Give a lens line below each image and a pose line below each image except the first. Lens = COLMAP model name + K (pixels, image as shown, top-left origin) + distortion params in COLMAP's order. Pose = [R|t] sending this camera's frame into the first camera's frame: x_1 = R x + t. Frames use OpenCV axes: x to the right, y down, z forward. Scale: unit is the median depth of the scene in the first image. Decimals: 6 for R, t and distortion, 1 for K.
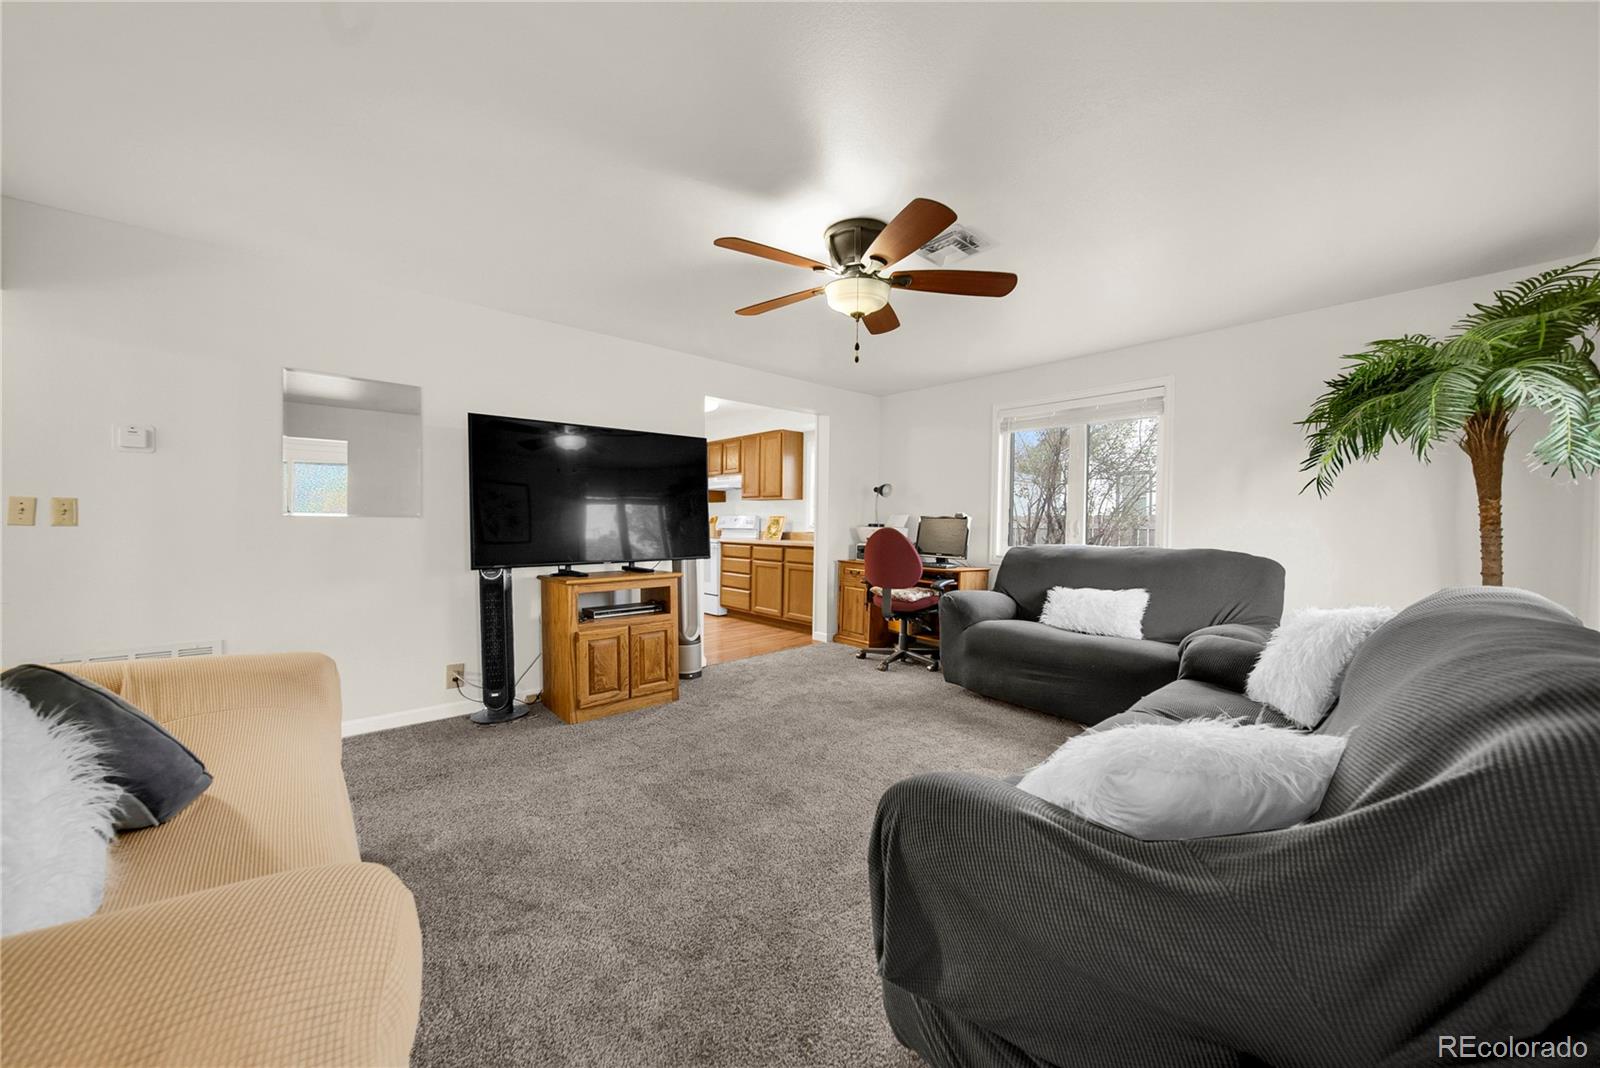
lens RADIAL K [[569.8, 0, 801.6], [0, 569.8, 523.3], [0, 0, 1]] dist [-0.001433, -0.000176]
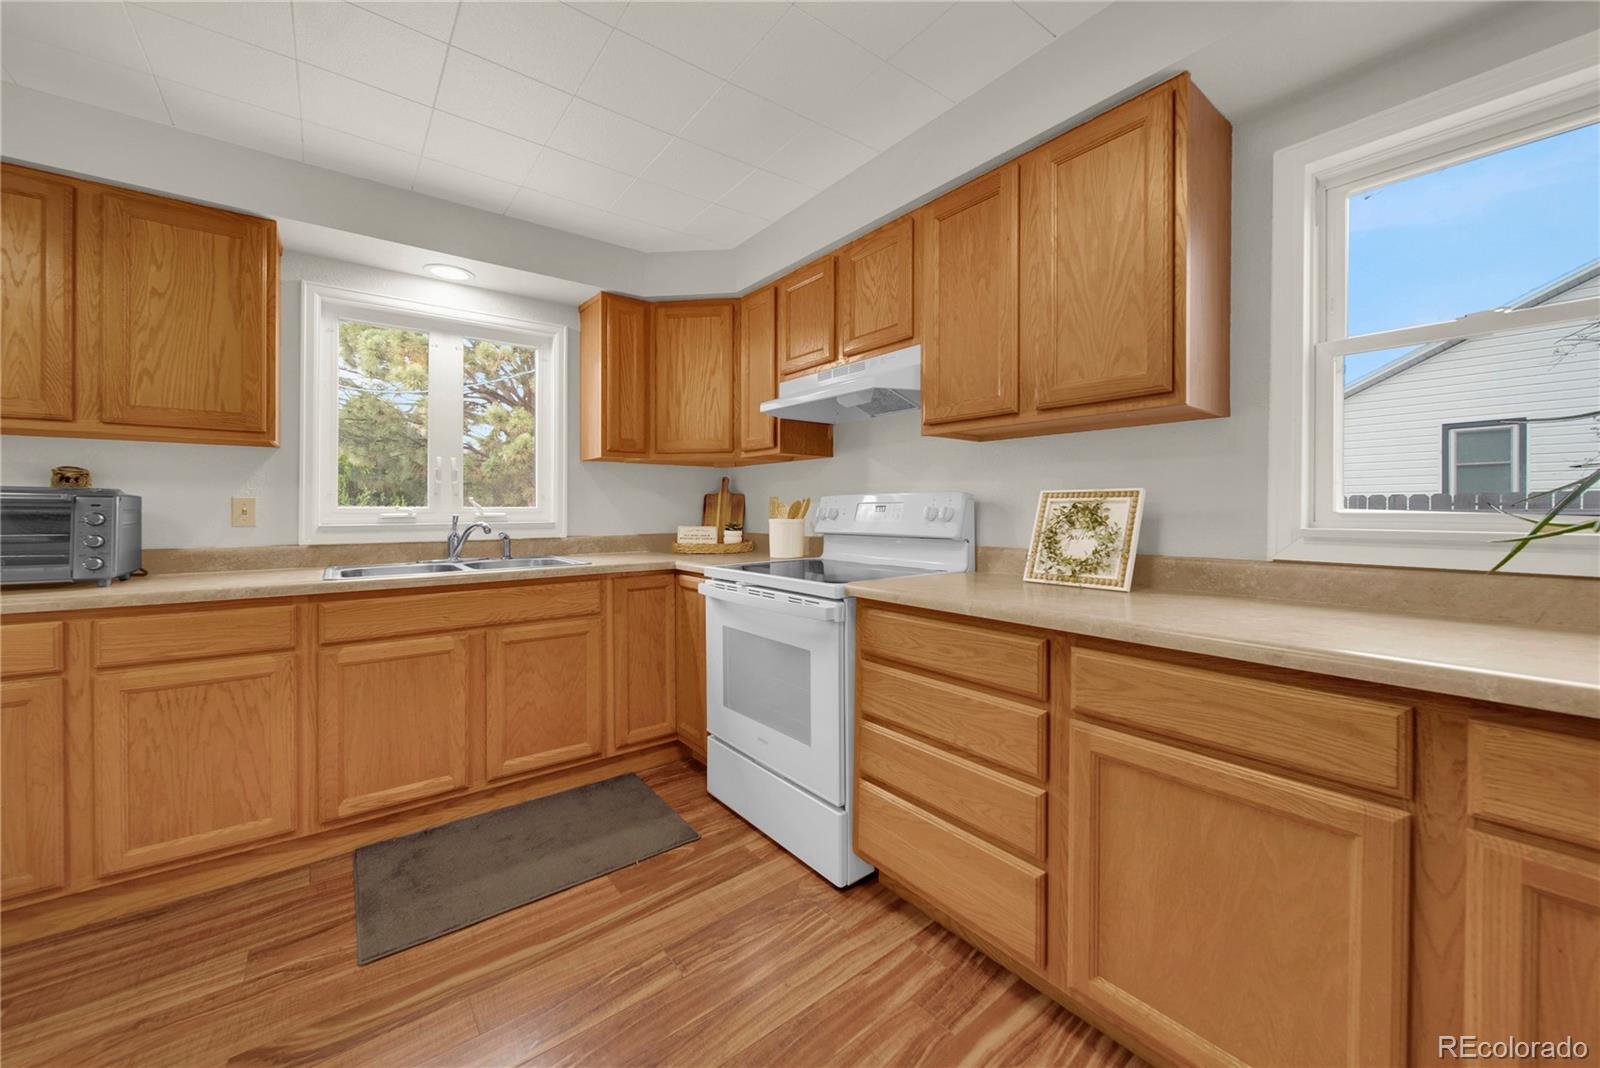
lens RADIAL K [[583.3, 0, 815.6], [0, 583.3, 510.5], [0, 0, 1]] dist [-0.004846, -0.000259]
pose [[0.997951, -0.003202, -0.063910, -0.143651], [0.002698, 0.999965, -0.007970, -0.003016], [0.063933, 0.007782, 0.997924, 0.753293]]
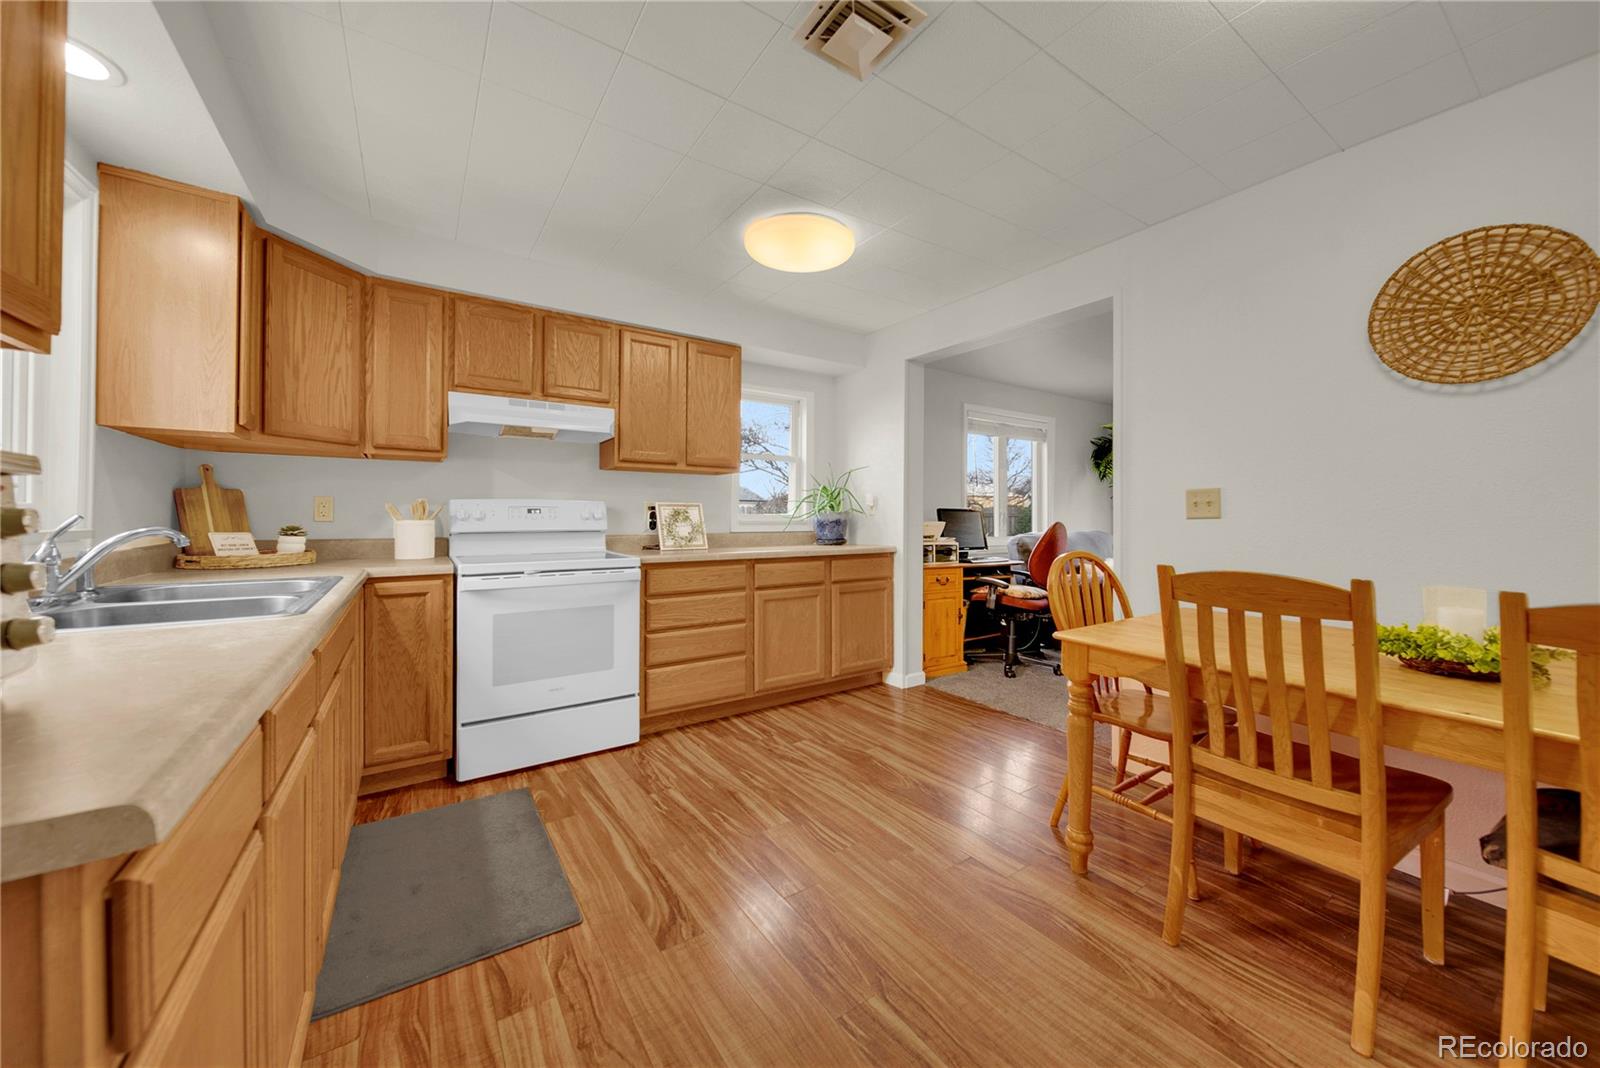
lens RADIAL K [[568.8, 0, 800.5], [0, 568.8, 514.3], [0, 0, 1]] dist [-0.000565, -0.000064]
pose [[0.144181, 0.000425, 0.989551, -0.546911], [0.006114, 0.999980, -0.001320, -0.002492], [-0.989532, 0.006240, 0.144175, 0.835742]]
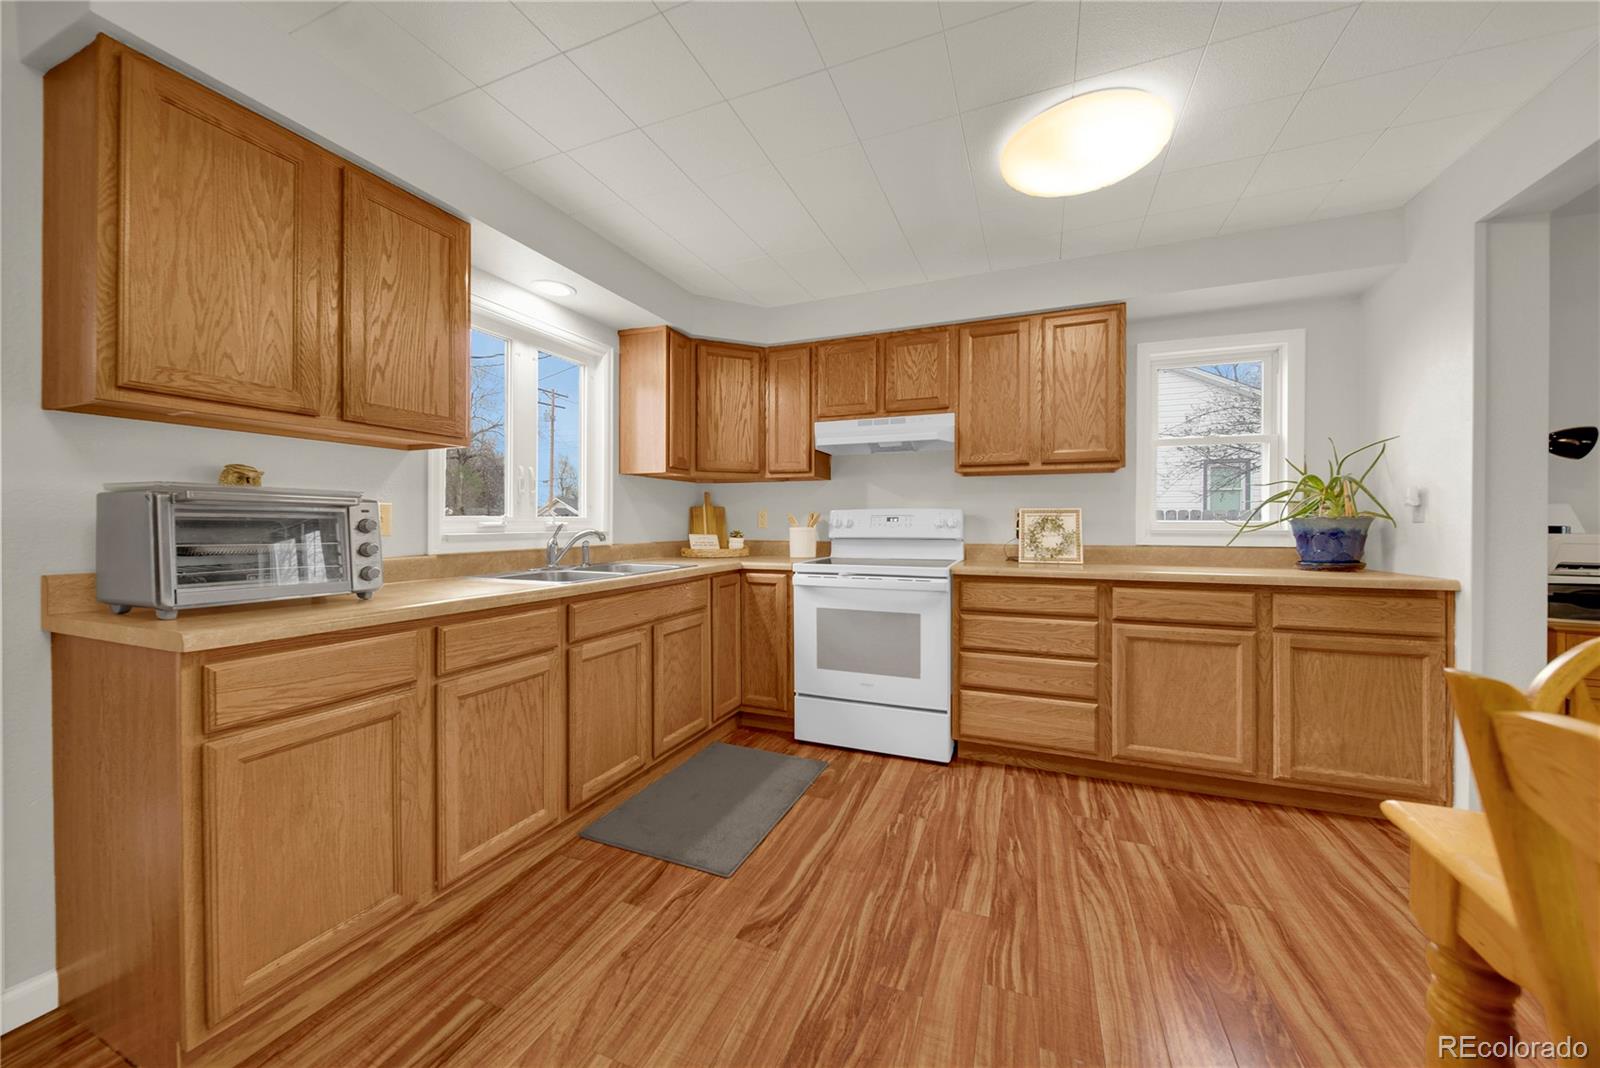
lens RADIAL K [[569.8, 0, 801.6], [0, 569.8, 523.3], [0, 0, 1]] dist [-0.001433, -0.000176]
pose [[0.900717, -0.001926, 0.434402, -0.413313], [0.005196, 0.999966, -0.006341, -0.000831], [-0.434375, 0.007969, 0.900697, 0.701059]]
